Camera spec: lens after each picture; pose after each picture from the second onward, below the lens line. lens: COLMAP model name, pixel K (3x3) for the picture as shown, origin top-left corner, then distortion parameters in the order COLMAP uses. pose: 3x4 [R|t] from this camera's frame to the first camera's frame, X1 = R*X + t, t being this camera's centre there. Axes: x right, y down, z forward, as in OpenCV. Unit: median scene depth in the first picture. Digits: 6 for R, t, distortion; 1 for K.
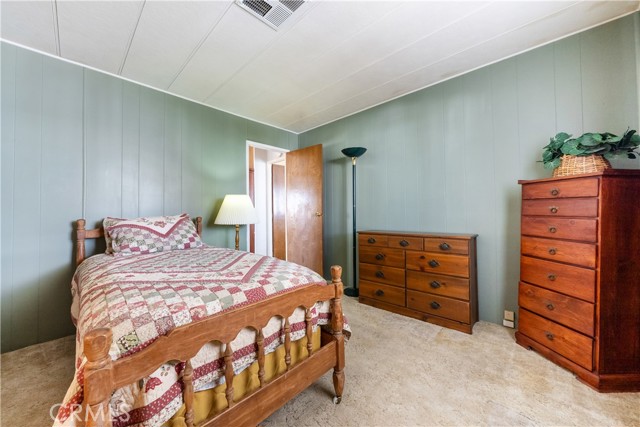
lens RADIAL K [[234.0, 0, 317.3], [0, 234.0, 207.8], [0, 0, 1]] dist [-0.000752, -0.000064]
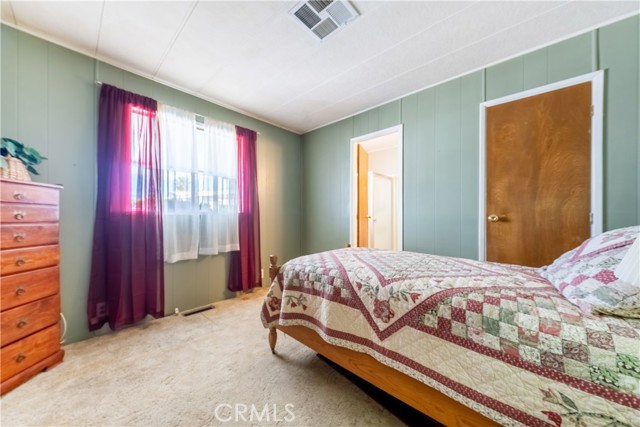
lens RADIAL K [[217.3, 0, 320.0], [0, 217.3, 213.5], [0, 0, 1]] dist [-0.004675, 0.000012]
pose [[-0.999968, 0.006956, 0.003839, -0.154171], [0.006886, 0.999812, -0.018128, 0.022236], [-0.003964, -0.018101, -0.999828, 1.823049]]
